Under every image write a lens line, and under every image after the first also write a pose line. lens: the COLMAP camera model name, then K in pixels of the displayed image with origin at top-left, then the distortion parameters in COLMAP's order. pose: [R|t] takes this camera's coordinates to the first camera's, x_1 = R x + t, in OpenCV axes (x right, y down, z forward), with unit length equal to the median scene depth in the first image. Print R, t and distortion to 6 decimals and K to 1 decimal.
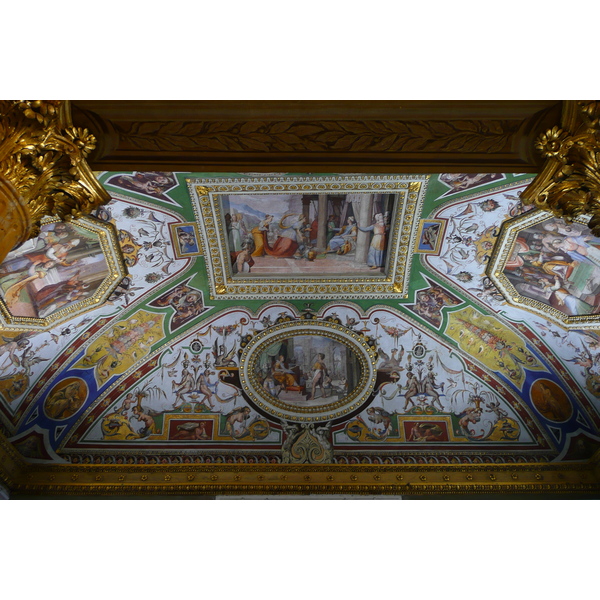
lens RADIAL K [[482.2, 0, 300.0], [0, 482.2, 300.0], [0, 0, 1]] dist [-0.015536, 0.003895]
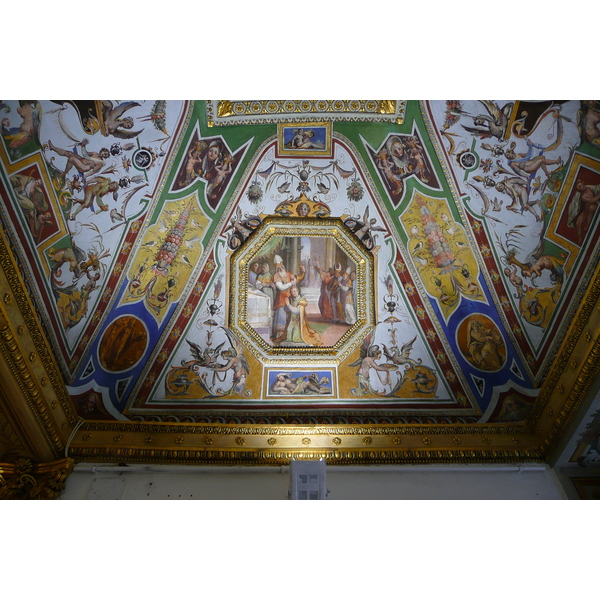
lens RADIAL K [[482.2, 0, 300.0], [0, 482.2, 300.0], [0, 0, 1]] dist [-0.015536, 0.003895]
pose [[0.008755, -0.799817, -0.600180, 0.031029], [0.725148, 0.418356, -0.546935, 0.397780], [0.688537, -0.430431, 0.583648, 0.385020]]
